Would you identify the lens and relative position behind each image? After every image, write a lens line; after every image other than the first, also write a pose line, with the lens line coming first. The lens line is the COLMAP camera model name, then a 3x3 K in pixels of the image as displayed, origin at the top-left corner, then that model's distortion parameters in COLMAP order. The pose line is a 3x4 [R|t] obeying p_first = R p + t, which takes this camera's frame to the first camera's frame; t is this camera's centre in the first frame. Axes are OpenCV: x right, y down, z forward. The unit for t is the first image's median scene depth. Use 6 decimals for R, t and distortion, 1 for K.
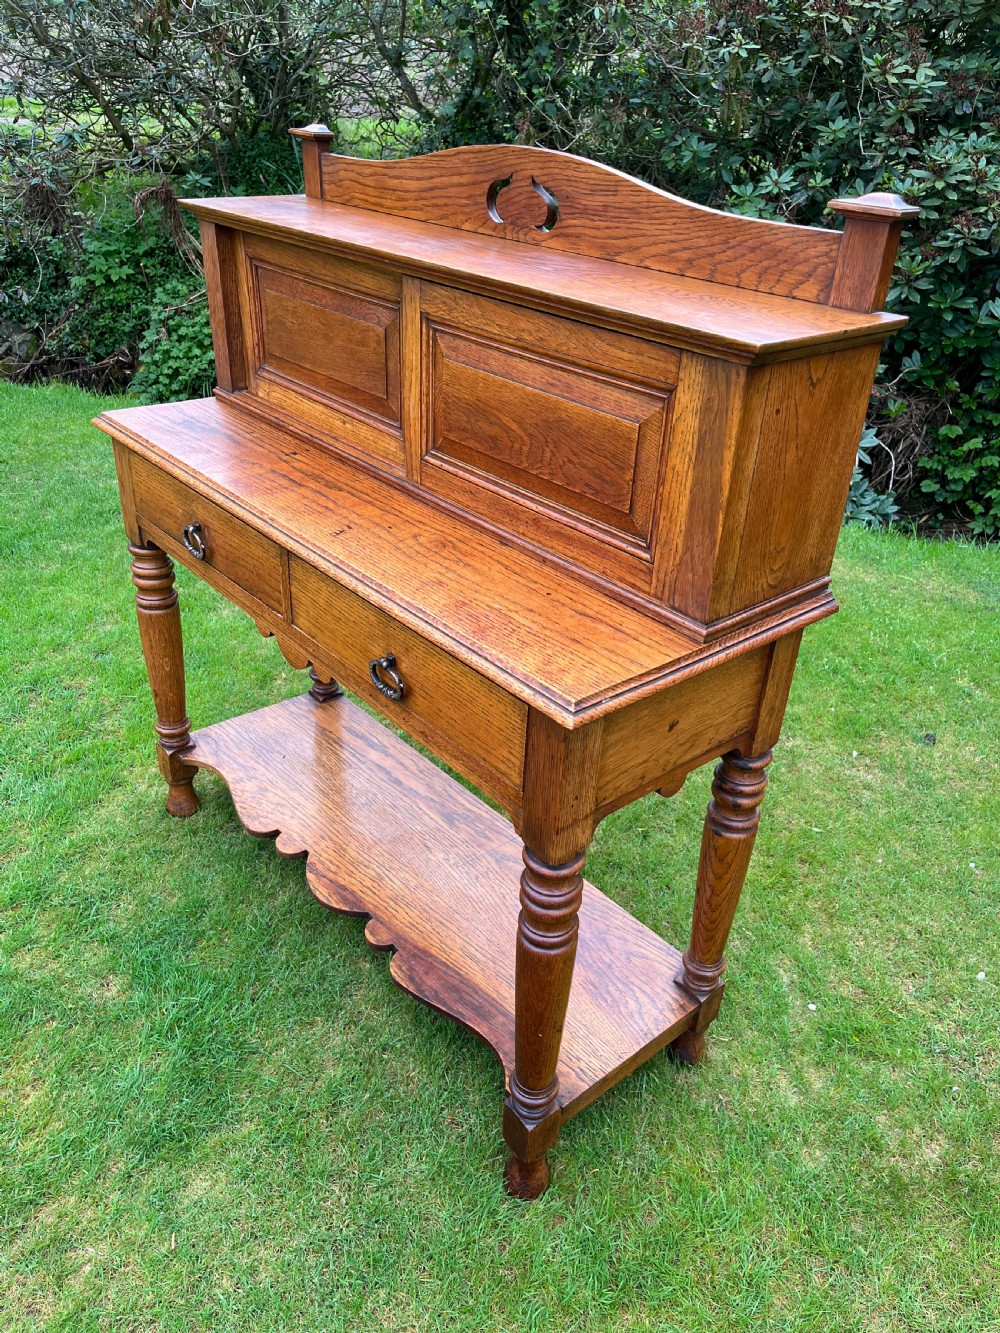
lens RADIAL K [[1004.5, 0, 512.0], [0, 1004.5, 678.1], [0, 0, 1]] dist [0.051077, -0.048930]
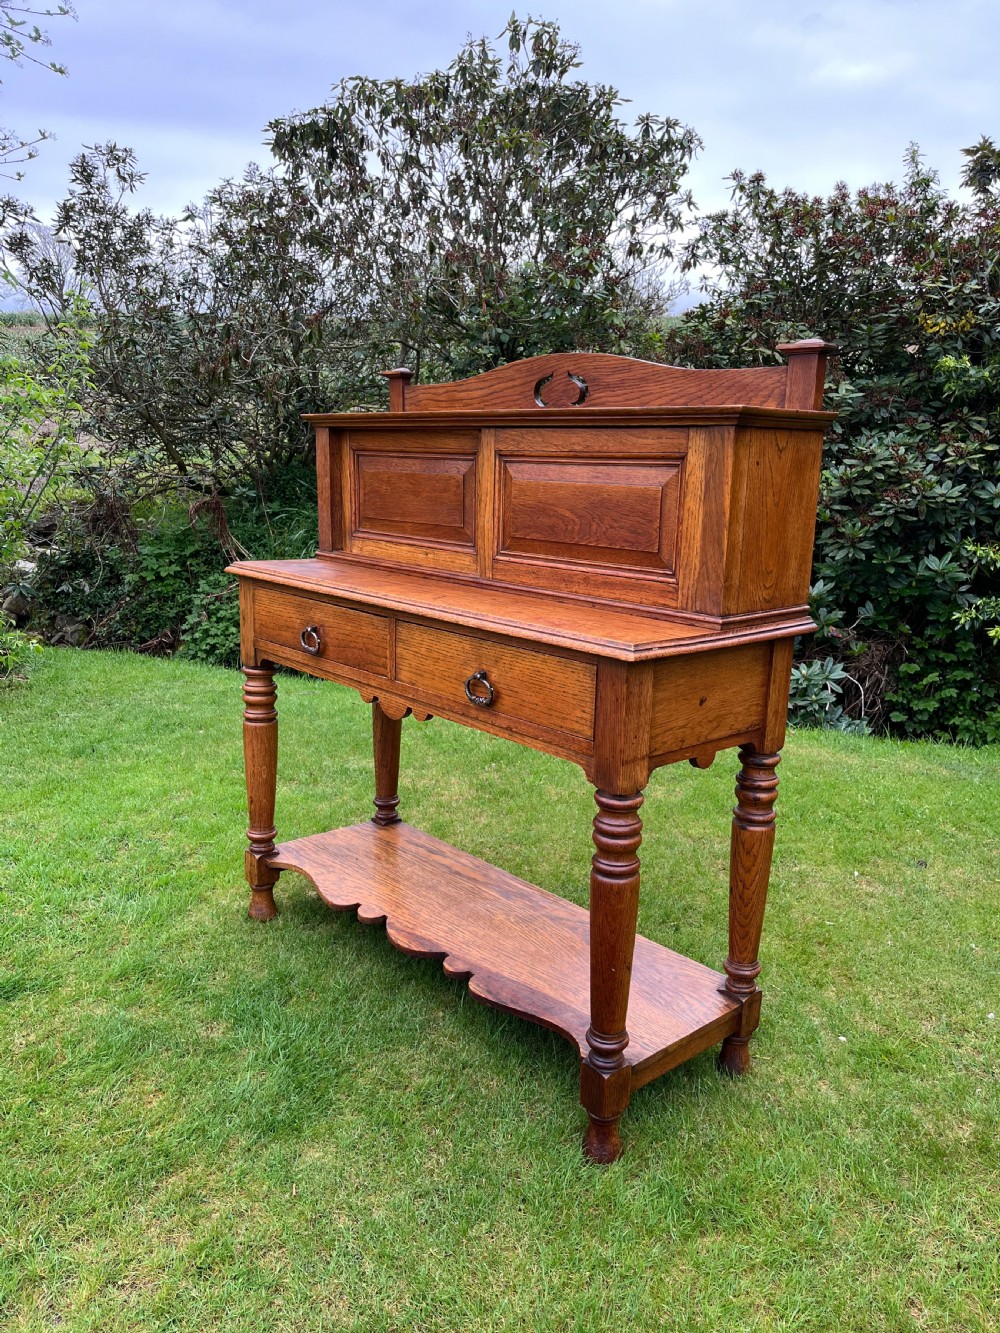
lens RADIAL K [[1003.6, 0, 500.2], [0, 1003.6, 682.0], [0, 0, 1]] dist [0.053470, -0.058732]
pose [[0.999658, -0.025622, 0.005285, -0.084668], [0.026021, 0.952994, -0.301871, 0.313925], [0.002698, 0.301905, 0.953334, -0.201698]]
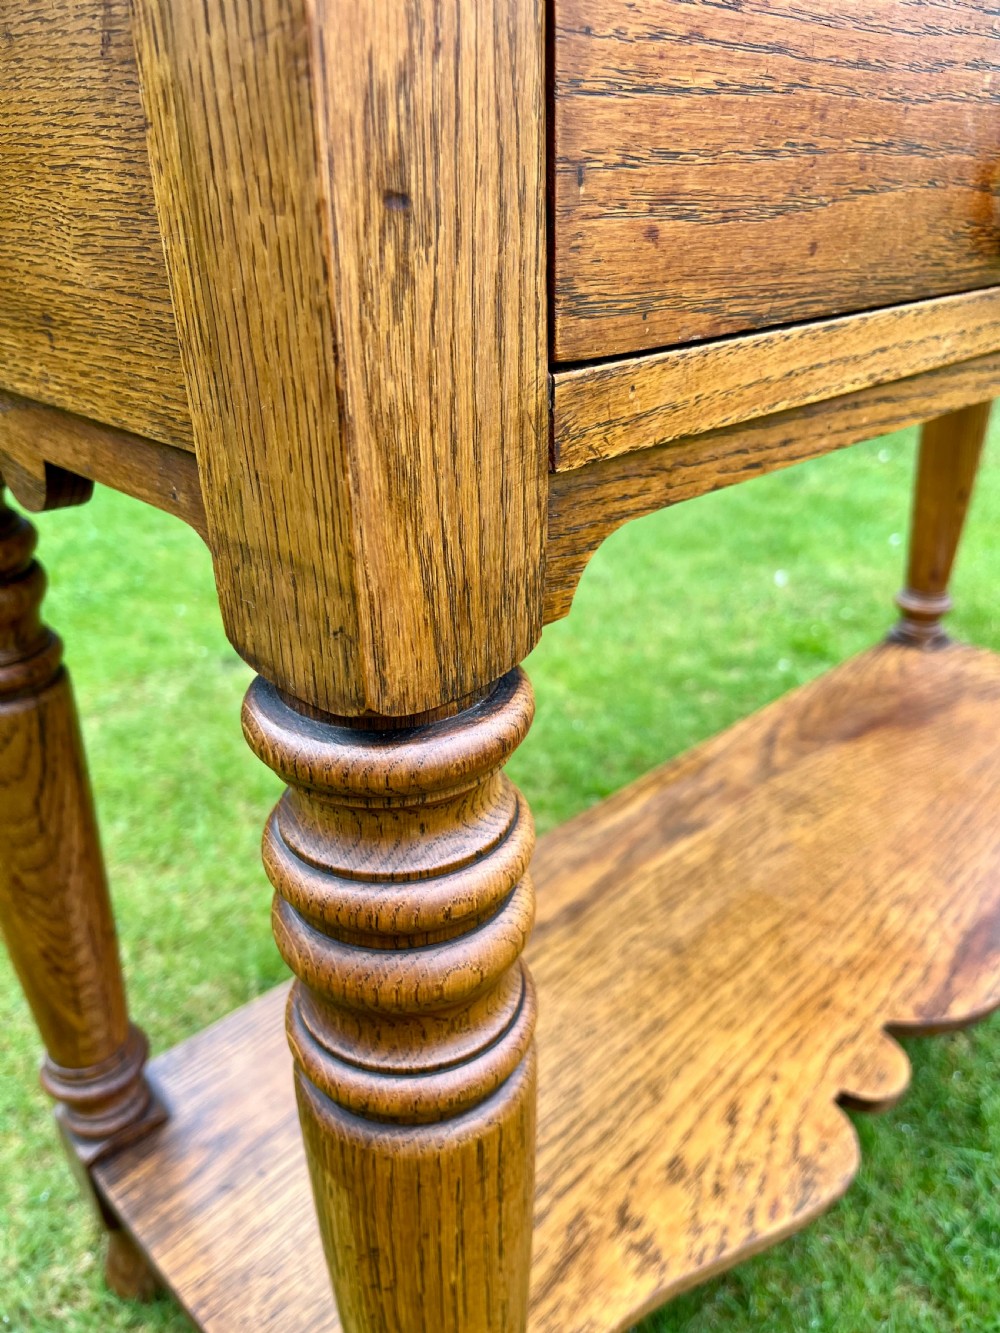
lens RADIAL K [[1019.1, 0, 496.8], [0, 1019.1, 686.0], [0, 0, 1]] dist [0.042738, -0.055834]
pose [[-0.019891, -0.498784, 0.866498, -0.574084], [0.521223, 0.734406, 0.434712, -0.223738], [-0.853189, 0.460286, 0.245370, 1.136509]]
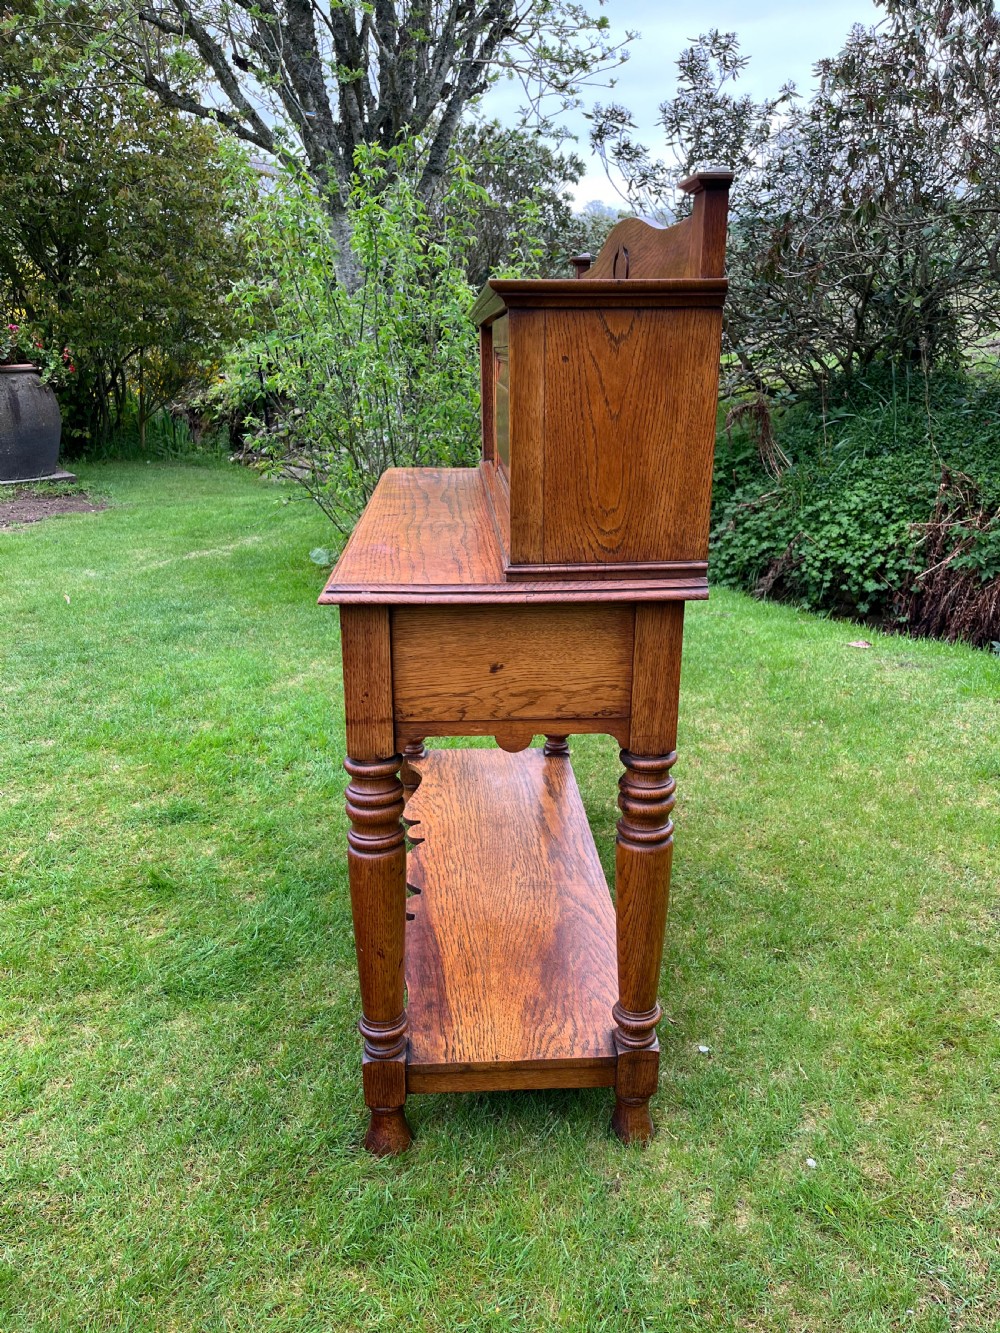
lens RADIAL K [[1002.7, 0, 517.0], [0, 1002.7, 687.1], [0, 0, 1]] dist [0.092578, -0.146314]
pose [[0.793243, 0.147470, -0.590778, 0.606072], [-0.273286, 0.953244, -0.128995, 0.148276], [0.544133, 0.263776, 0.796456, 0.137004]]
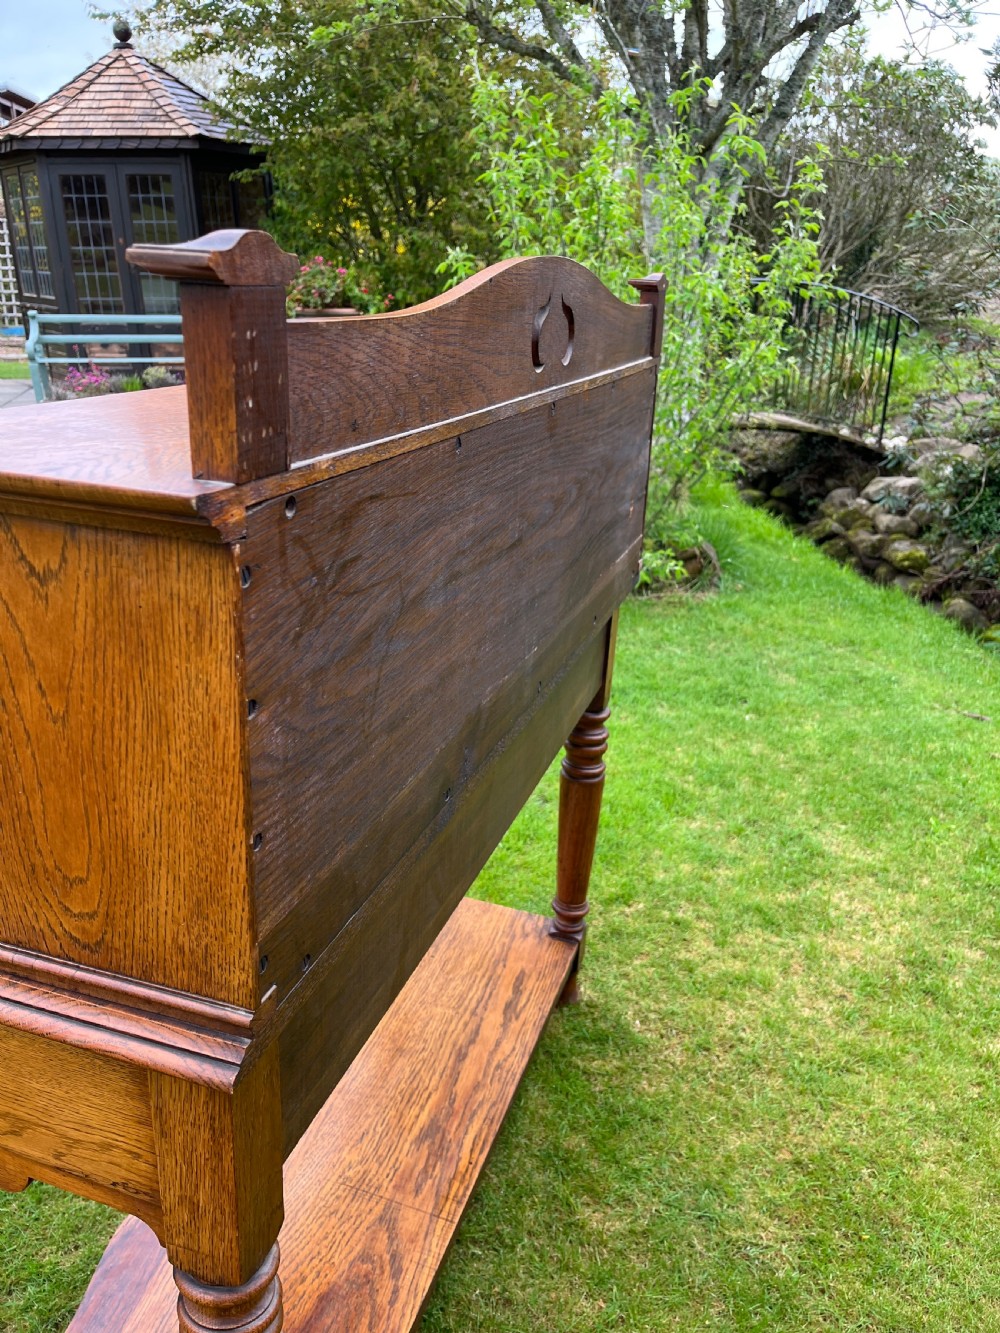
lens RADIAL K [[1013.1, 0, 507.0], [0, 1013.1, 688.9], [0, 0, 1]] dist [0.061915, -0.101397]
pose [[0.515309, 0.301951, -0.802049, 0.573276], [-0.457286, 0.888390, 0.040654, -0.249938], [0.724808, 0.345816, 0.595873, 0.601539]]
